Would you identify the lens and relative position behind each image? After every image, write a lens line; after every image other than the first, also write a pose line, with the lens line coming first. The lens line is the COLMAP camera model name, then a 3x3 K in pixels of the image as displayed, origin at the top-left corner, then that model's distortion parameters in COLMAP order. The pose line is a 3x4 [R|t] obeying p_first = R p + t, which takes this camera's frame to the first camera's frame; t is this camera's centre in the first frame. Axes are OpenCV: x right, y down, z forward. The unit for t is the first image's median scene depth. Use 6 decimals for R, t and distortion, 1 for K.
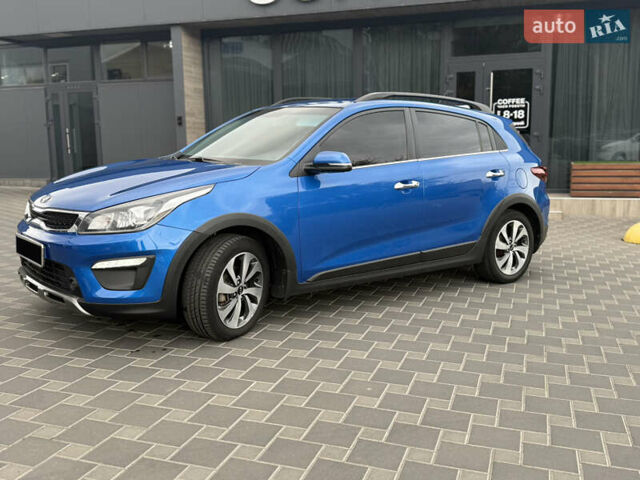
lens RADIAL K [[642.5, 0, 320.0], [0, 642.5, 240.0], [0, 0, 1]] dist [0.181278, -0.389424]
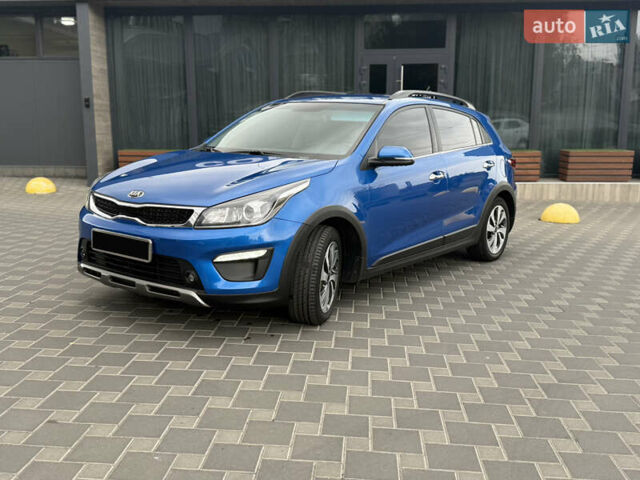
lens RADIAL K [[642.5, 0, 320.0], [0, 642.5, 240.0], [0, 0, 1]] dist [0.181278, -0.389424]
pose [[0.969669, -0.029762, 0.242602, -0.364604], [0.023041, 0.999269, 0.030497, -0.015425], [-0.243332, -0.023983, 0.969647, -0.031240]]
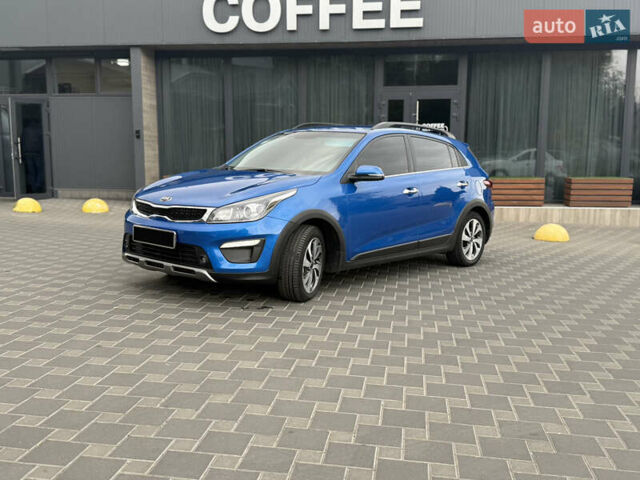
lens RADIAL K [[642.5, 0, 320.0], [0, 642.5, 240.0], [0, 0, 1]] dist [0.181278, -0.389424]
pose [[0.984360, -0.005062, 0.176093, -0.321459], [0.008621, 0.999774, -0.019452, 0.046635], [-0.175955, 0.020666, 0.984181, -0.329953]]
